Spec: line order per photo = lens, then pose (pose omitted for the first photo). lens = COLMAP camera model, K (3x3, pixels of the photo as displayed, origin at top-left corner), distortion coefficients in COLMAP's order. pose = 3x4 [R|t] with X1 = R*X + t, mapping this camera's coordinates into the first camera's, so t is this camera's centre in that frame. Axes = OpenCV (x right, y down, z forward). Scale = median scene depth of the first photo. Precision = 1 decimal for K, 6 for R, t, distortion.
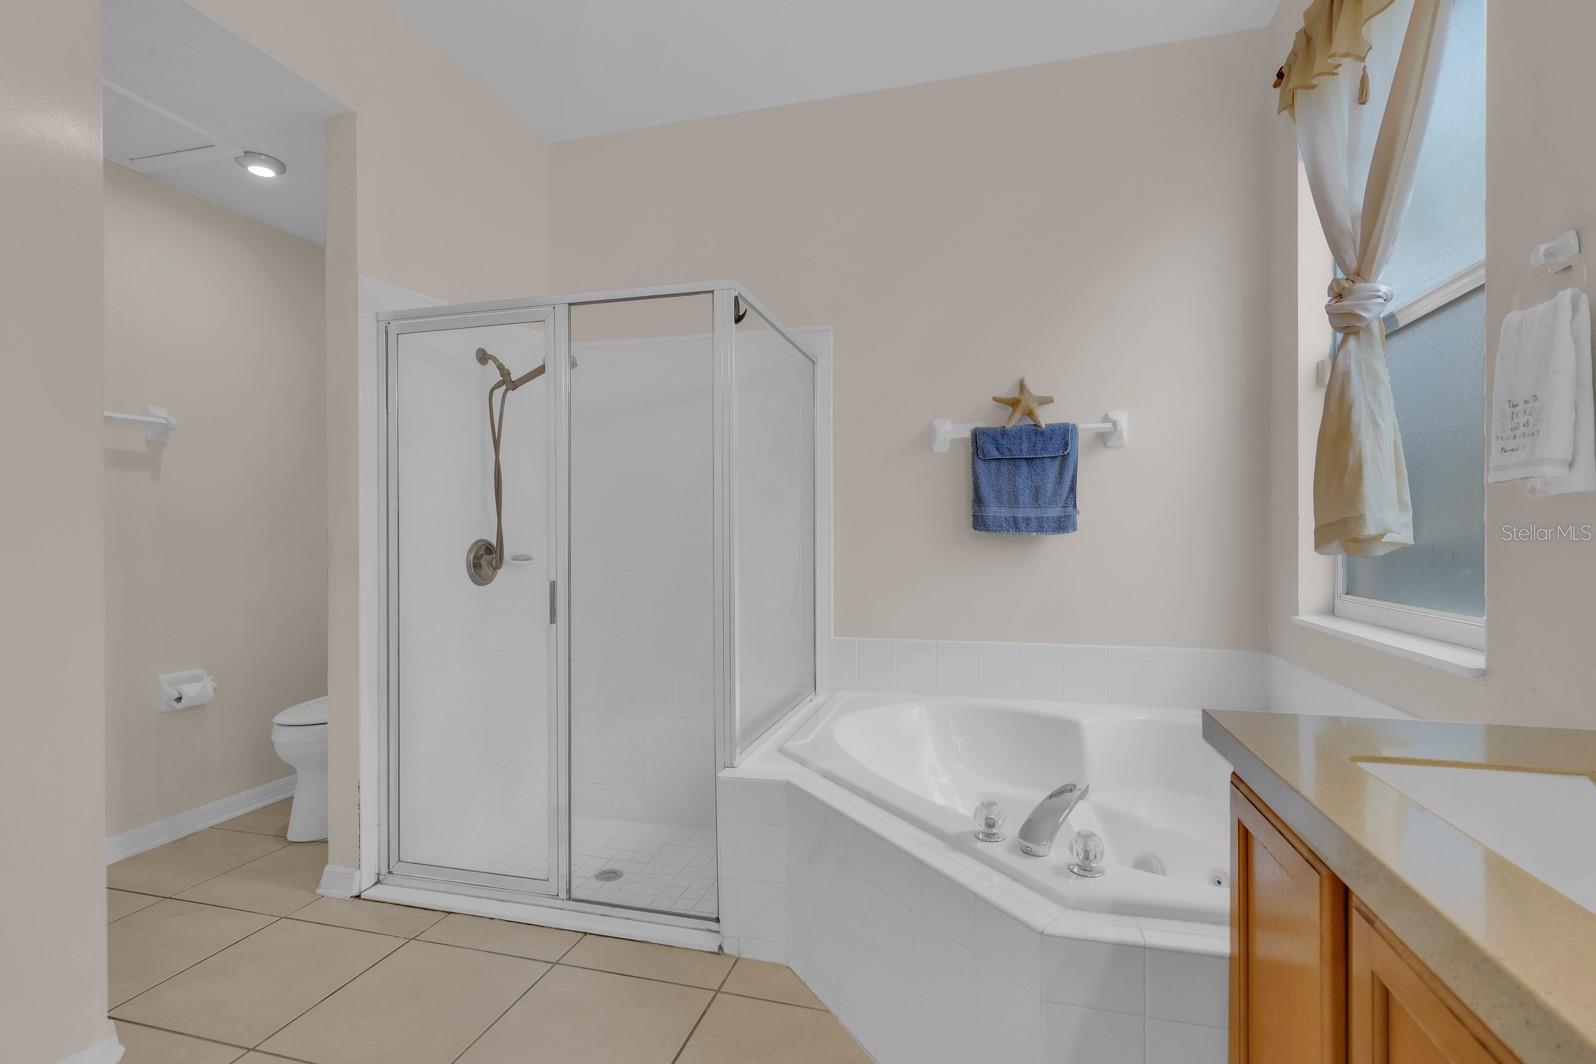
lens RADIAL K [[747.6, 0, 801.6], [0, 747.6, 539.8], [0, 0, 1]] dist [0.000637, 0.001080]
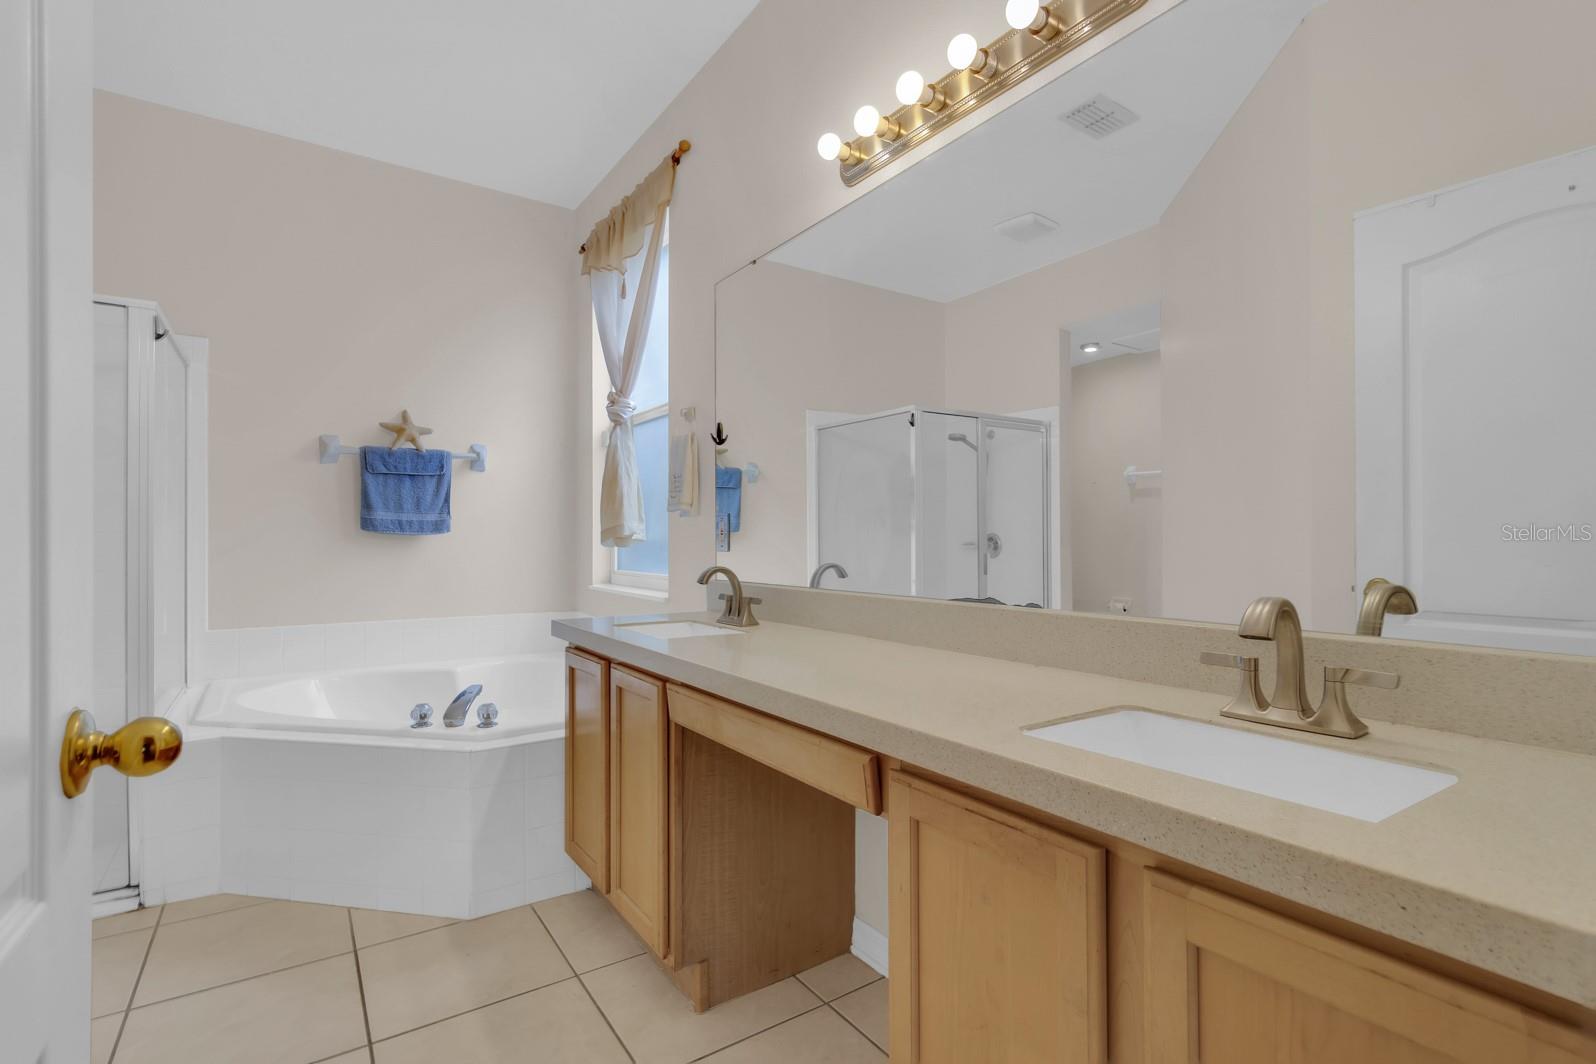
lens RADIAL K [[747.6, 0, 800.9], [0, 747.6, 537.5], [0, 0, 1]] dist [0.000637, 0.001080]
pose [[0.652362, 0.005773, 0.757886, -0.287123], [0.000450, 0.999968, -0.008004, 0.011676], [-0.757908, 0.005562, 0.652338, -0.425634]]
